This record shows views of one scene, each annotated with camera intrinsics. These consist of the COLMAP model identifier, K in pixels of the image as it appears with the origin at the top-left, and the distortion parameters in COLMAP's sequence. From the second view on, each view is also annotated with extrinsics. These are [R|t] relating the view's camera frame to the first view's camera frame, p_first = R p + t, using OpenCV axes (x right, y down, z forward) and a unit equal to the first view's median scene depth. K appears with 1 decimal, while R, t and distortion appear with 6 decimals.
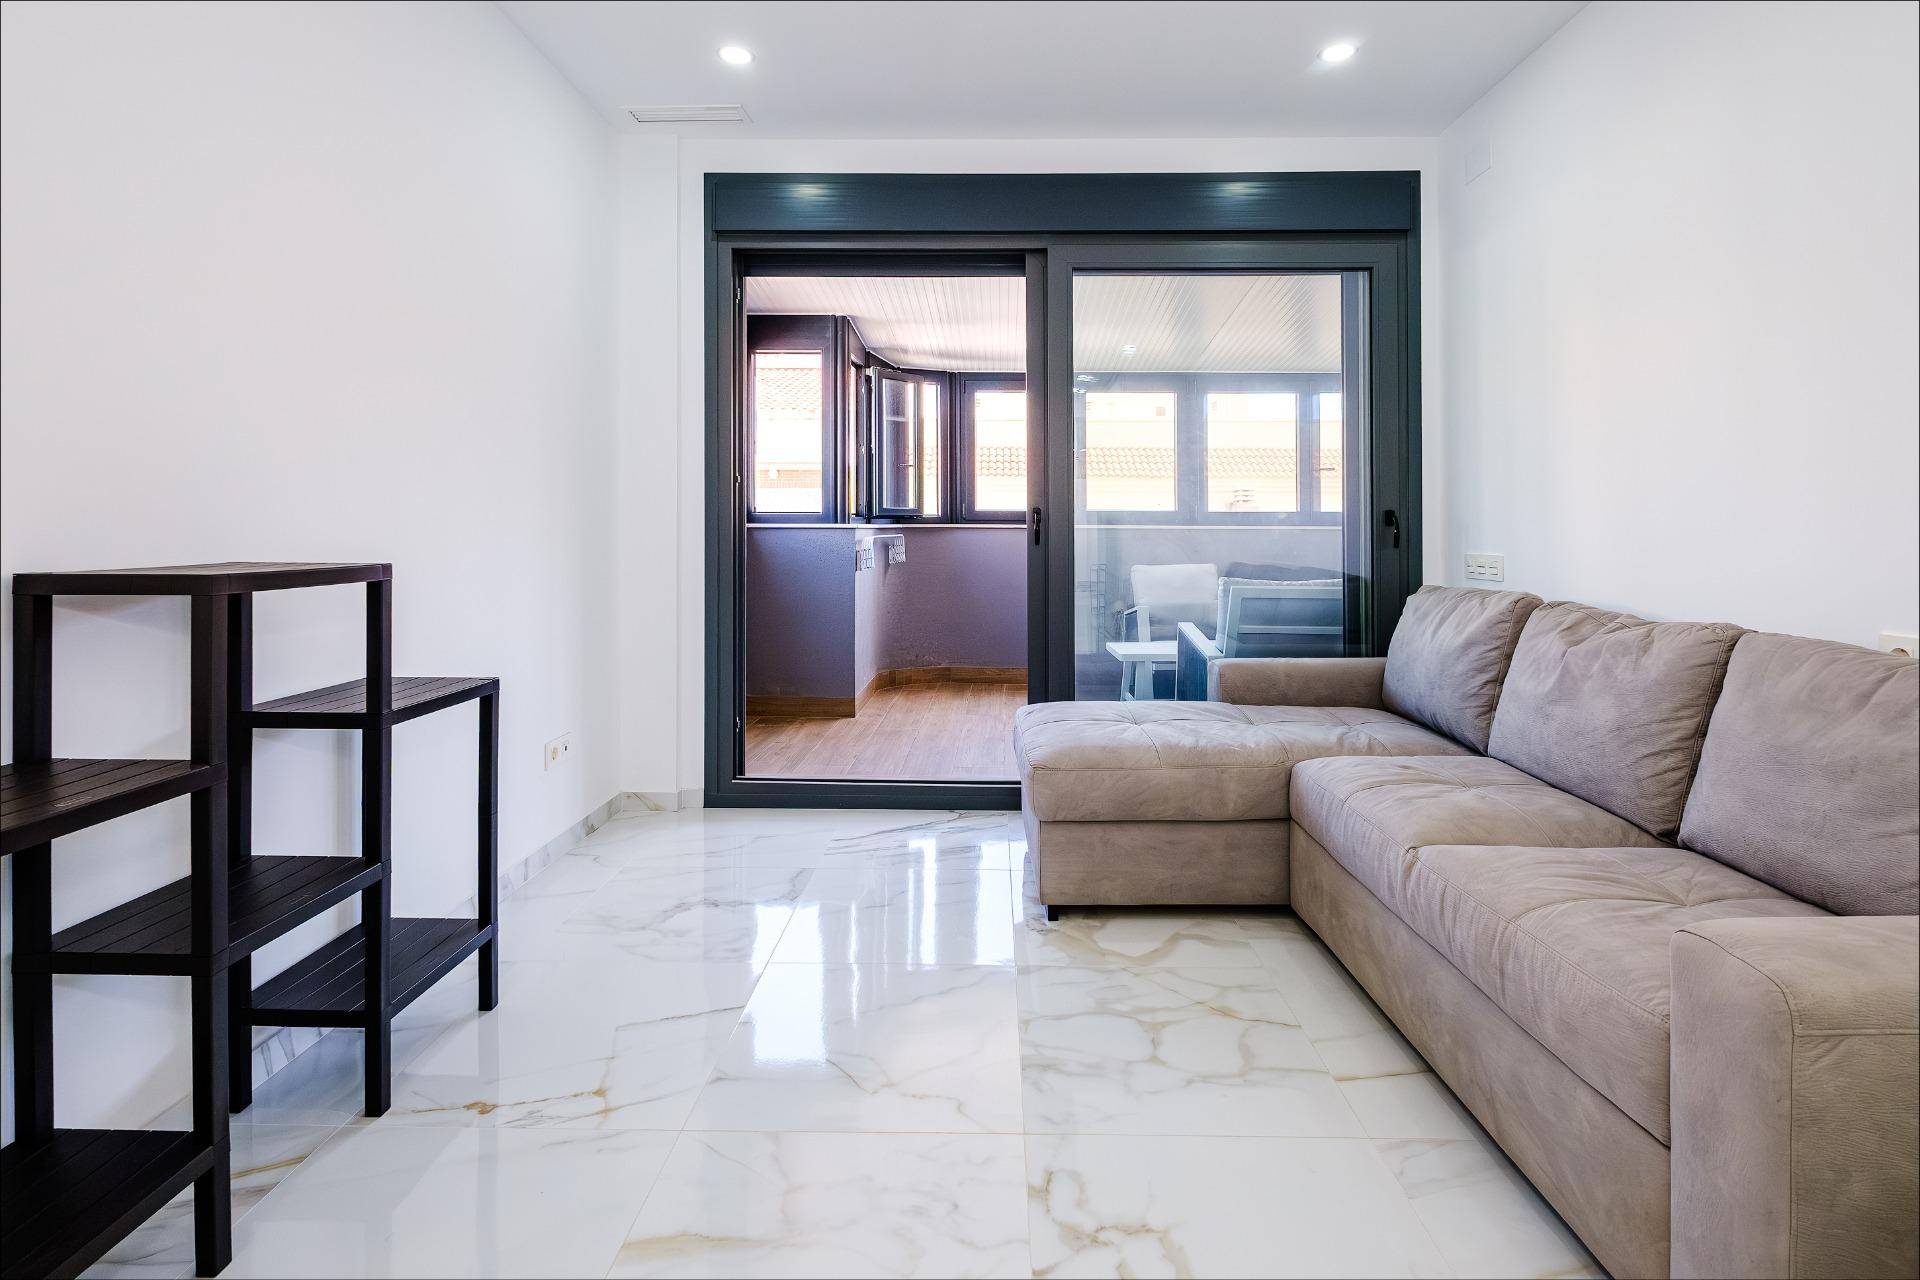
lens RADIAL K [[907.5, 0, 968.6], [0, 907.5, 522.0], [0, 0, 1]] dist [-0.021082, -0.000292]
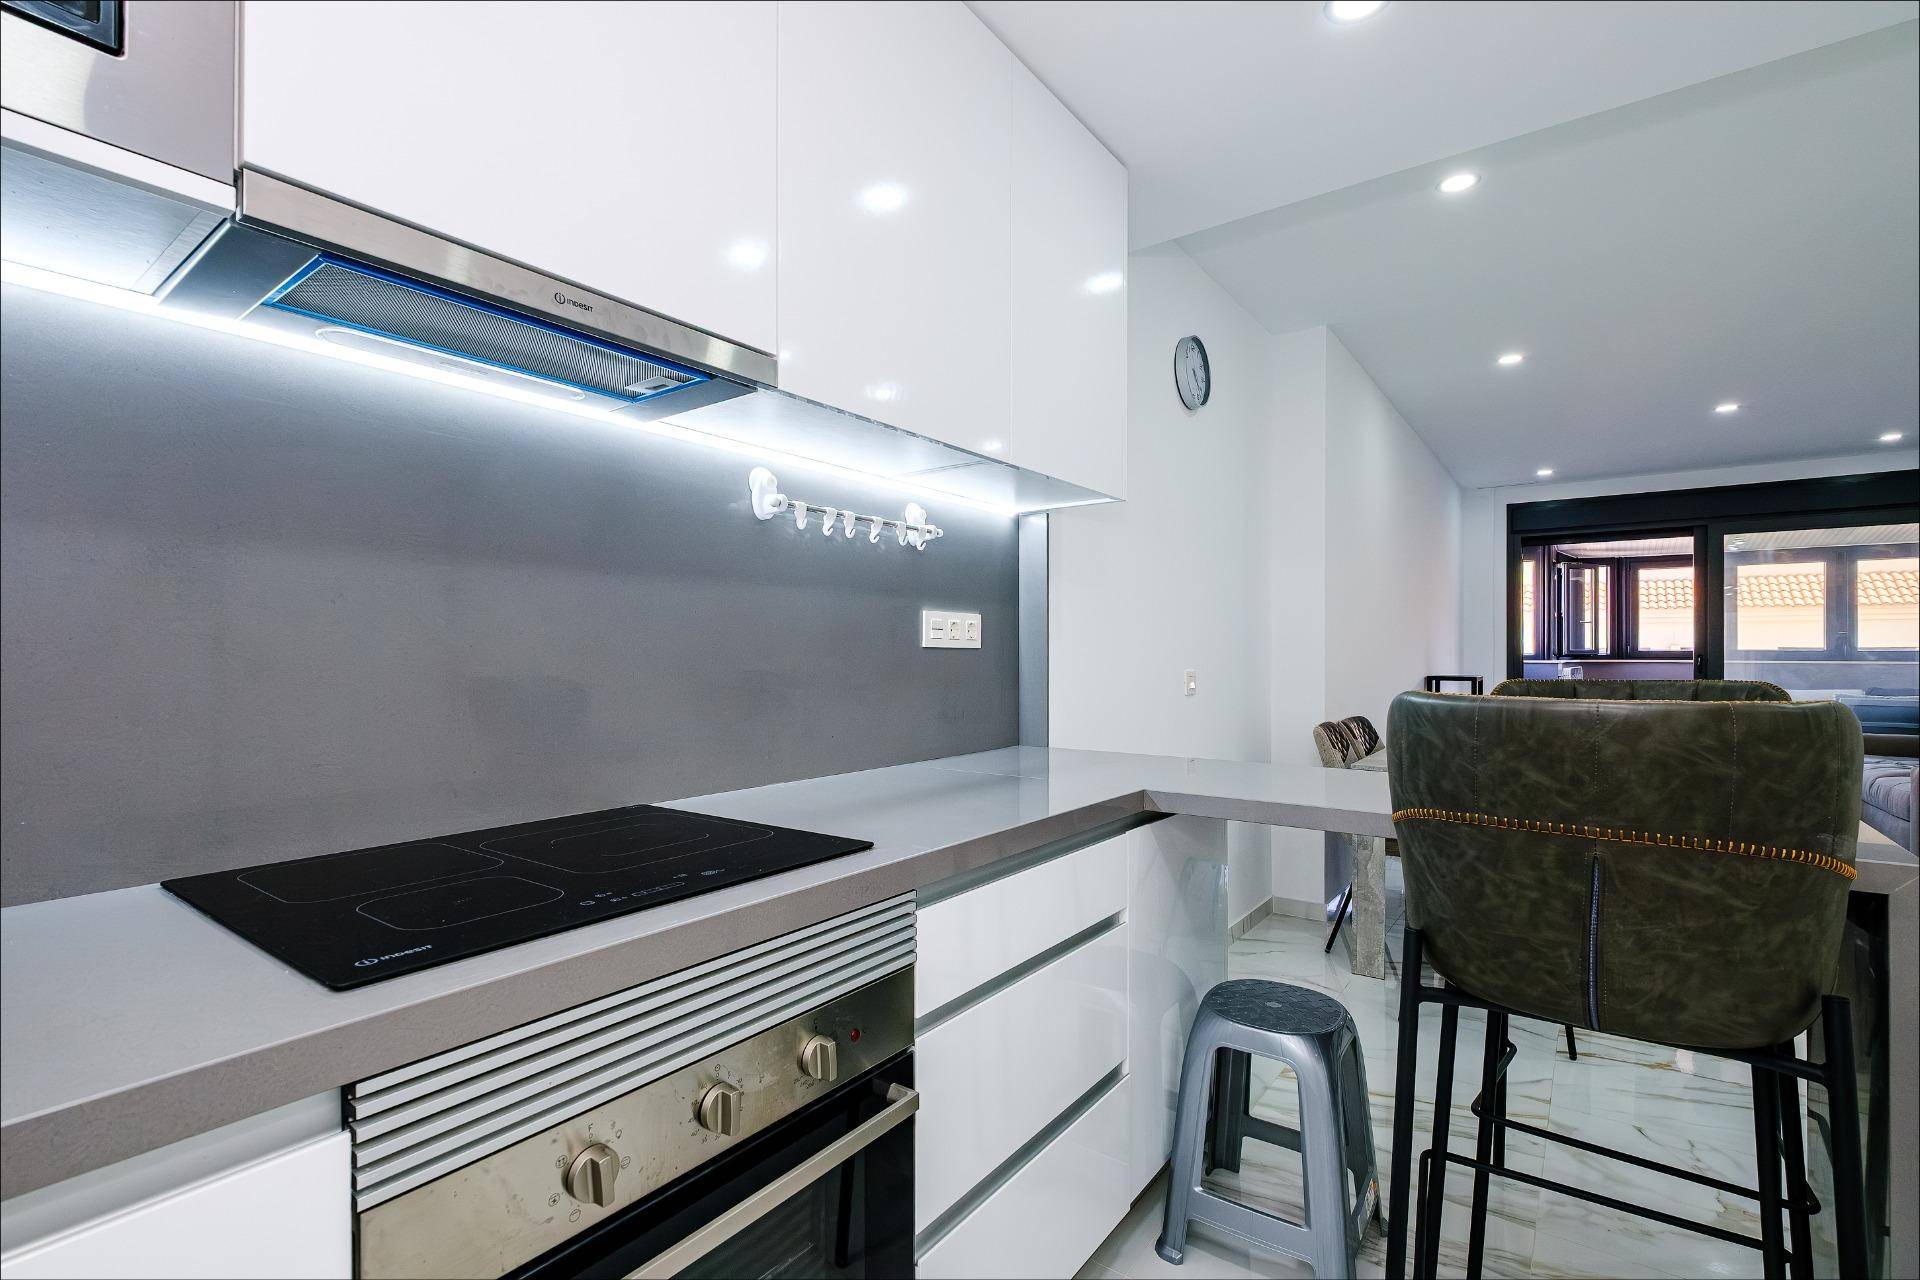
lens RADIAL K [[876.3, 0, 968.5], [0, 876.3, 635.9], [0, 0, 1]] dist [-0.004998, 0.000180]
pose [[0.828324, -0.015343, -0.560039, -0.185649], [0.006384, 0.999819, -0.017948, -0.032536], [0.560213, 0.011291, 0.828272, -1.478165]]
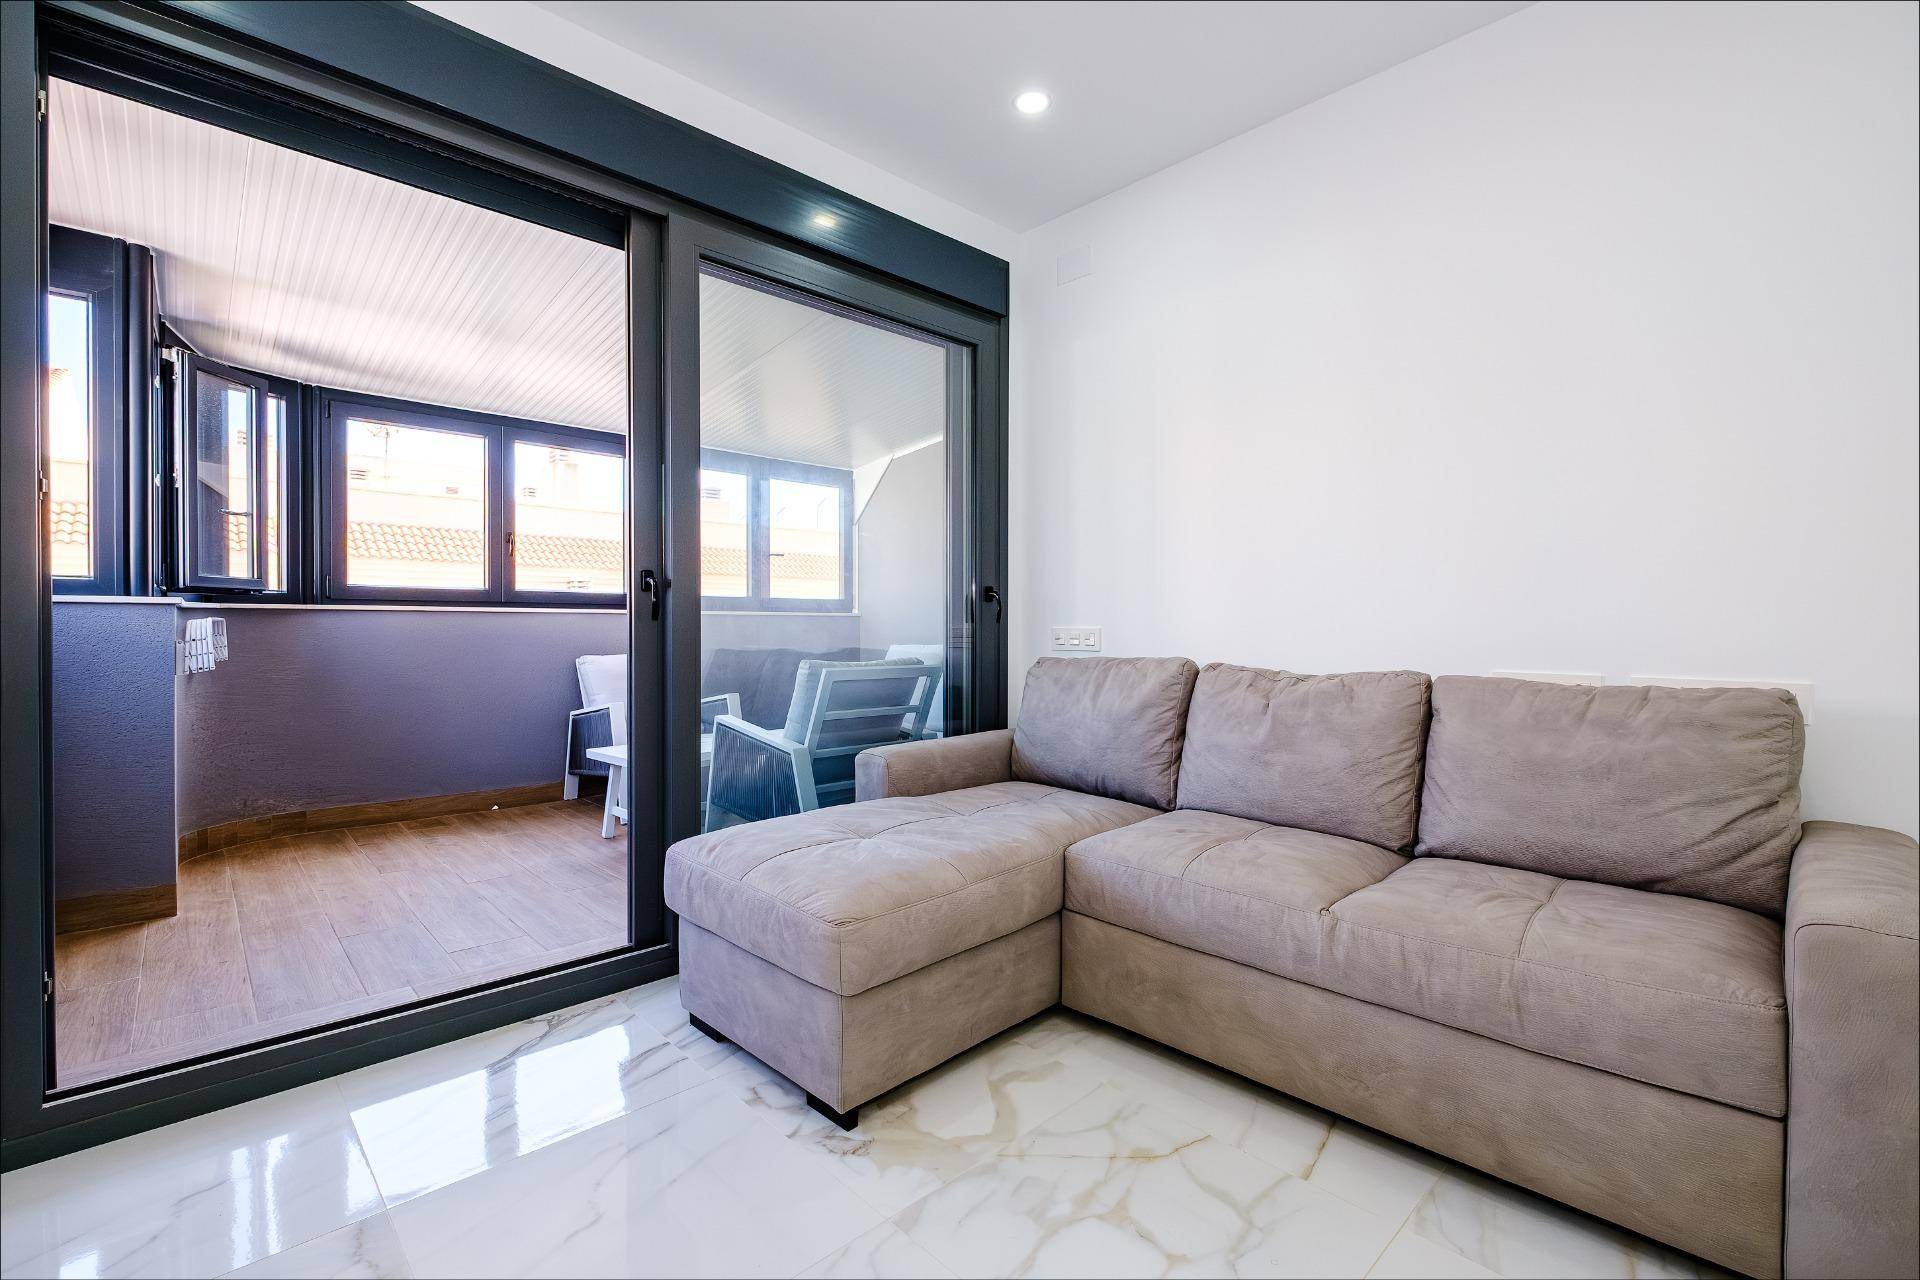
lens RADIAL K [[852.4, 0, 961.5], [0, 852.4, 628.3], [0, 0, 1]] dist [-0.003450, -0.000540]
pose [[0.699764, -0.004414, 0.714361, -0.245957], [-0.002195, 0.999963, 0.008328, 0.026316], [-0.714371, -0.007395, 0.699728, 0.345958]]
